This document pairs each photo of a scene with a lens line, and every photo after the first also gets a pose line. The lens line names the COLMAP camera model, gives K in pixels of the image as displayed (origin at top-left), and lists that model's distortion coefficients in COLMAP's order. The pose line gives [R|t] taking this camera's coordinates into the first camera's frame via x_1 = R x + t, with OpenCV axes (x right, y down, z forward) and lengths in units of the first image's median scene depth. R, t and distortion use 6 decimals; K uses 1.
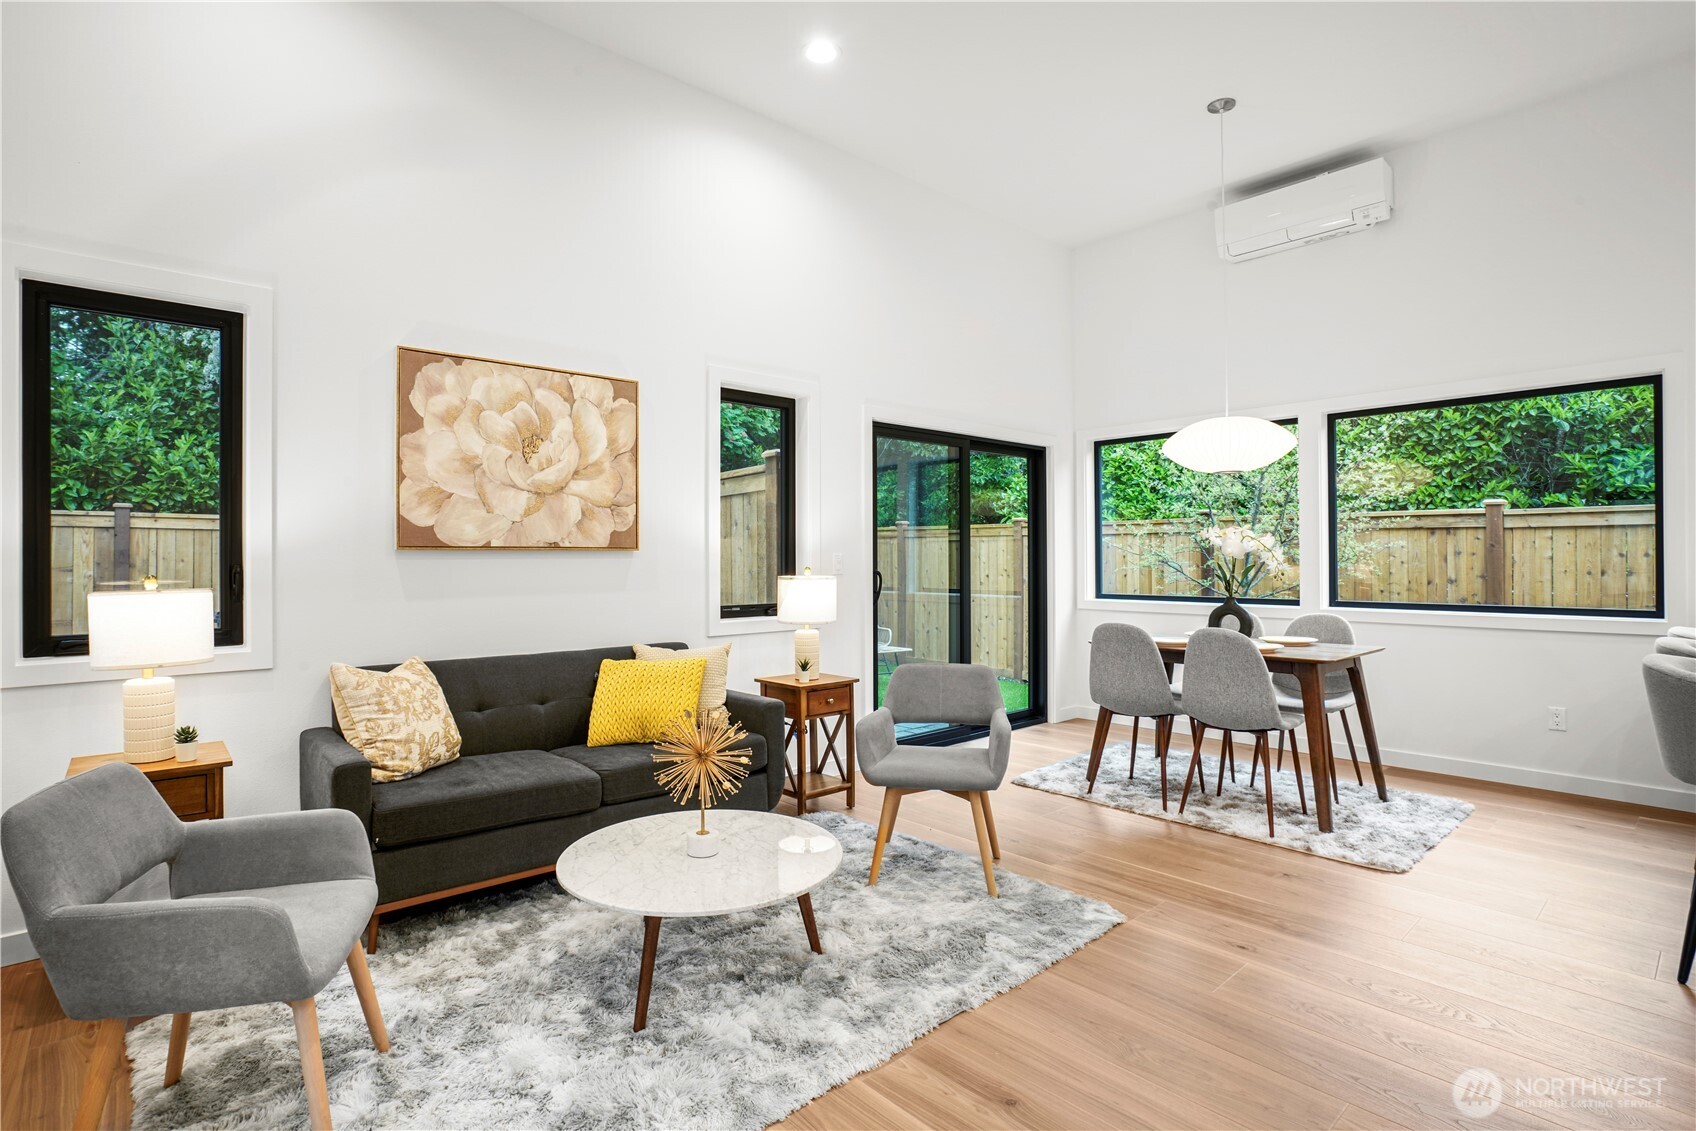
lens RADIAL K [[836.9, 0, 851.4], [0, 836.9, 556.4], [0, 0, 1]] dist [-0.015433, 0.001664]
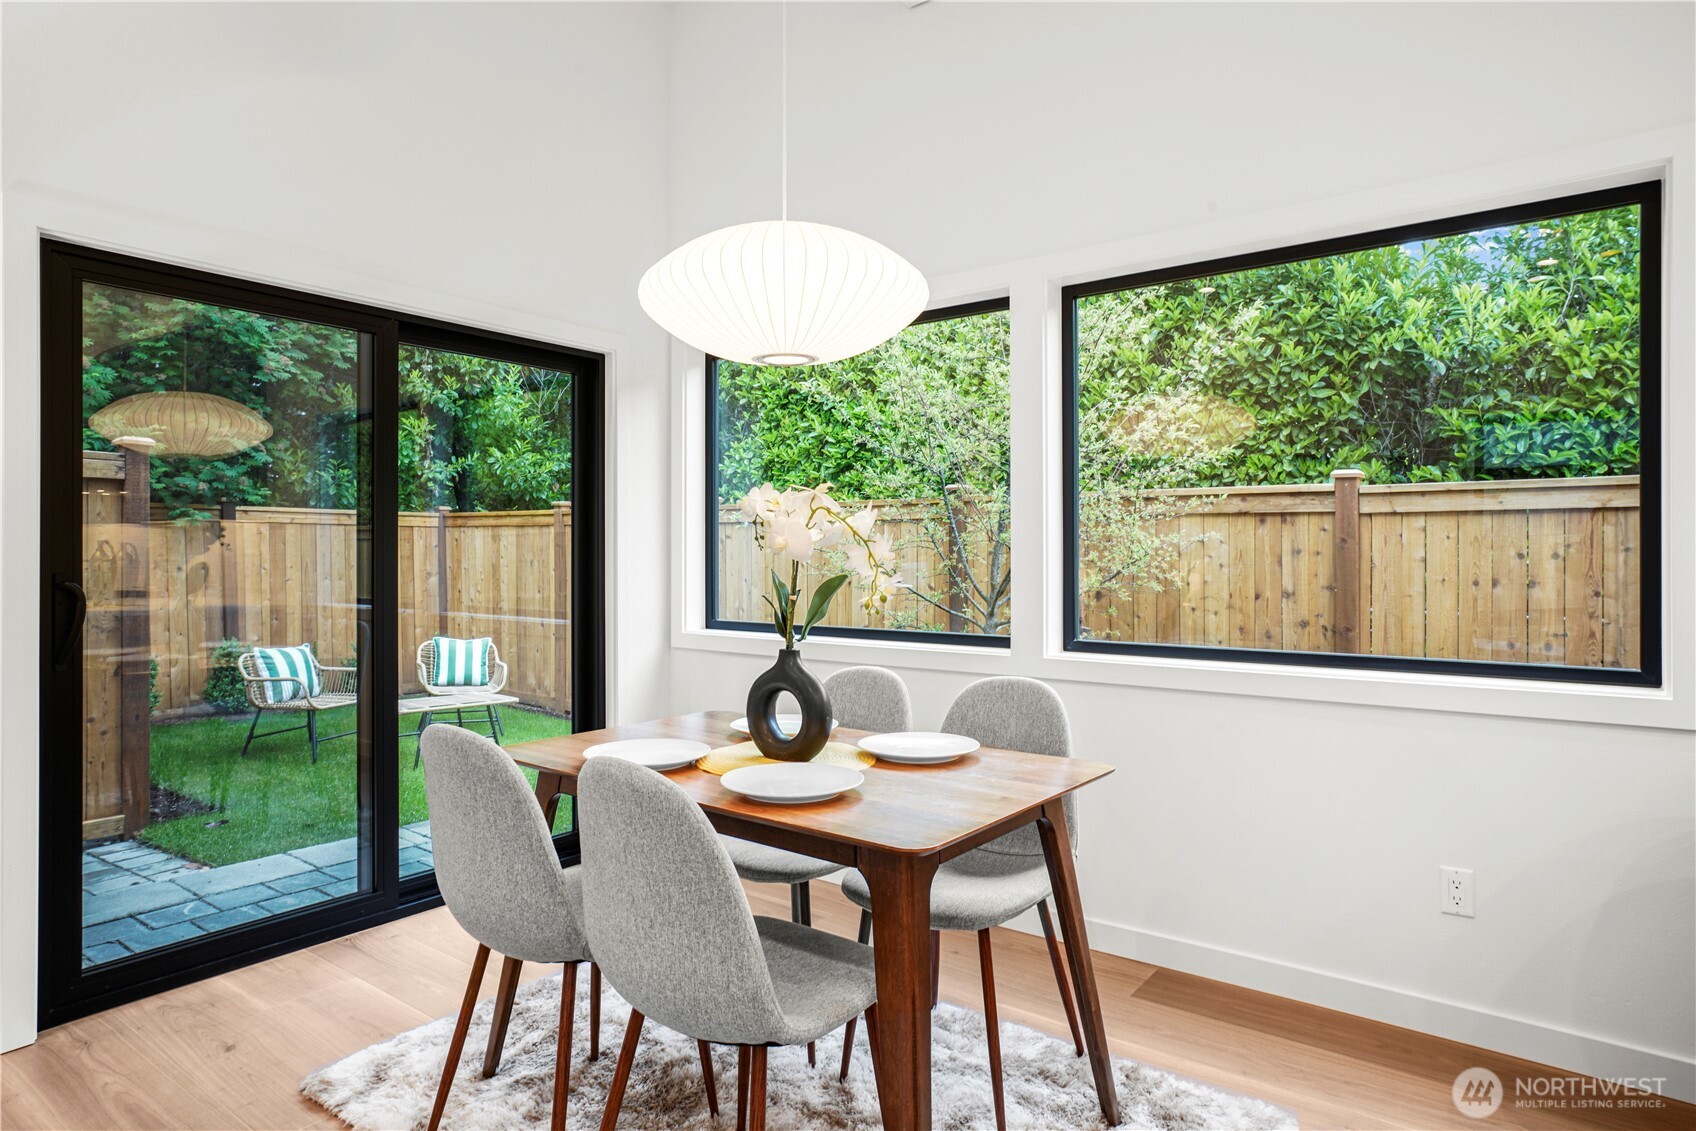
lens RADIAL K [[984.6, 0, 835.8], [0, 984.6, 559.2], [0, 0, 1]] dist [-0.019060, 0.000854]
pose [[0.984243, 0.002738, 0.176798, 0.261374], [-0.003871, 0.999974, 0.006063, -0.001418], [-0.176777, -0.006652, 0.984228, 0.335549]]
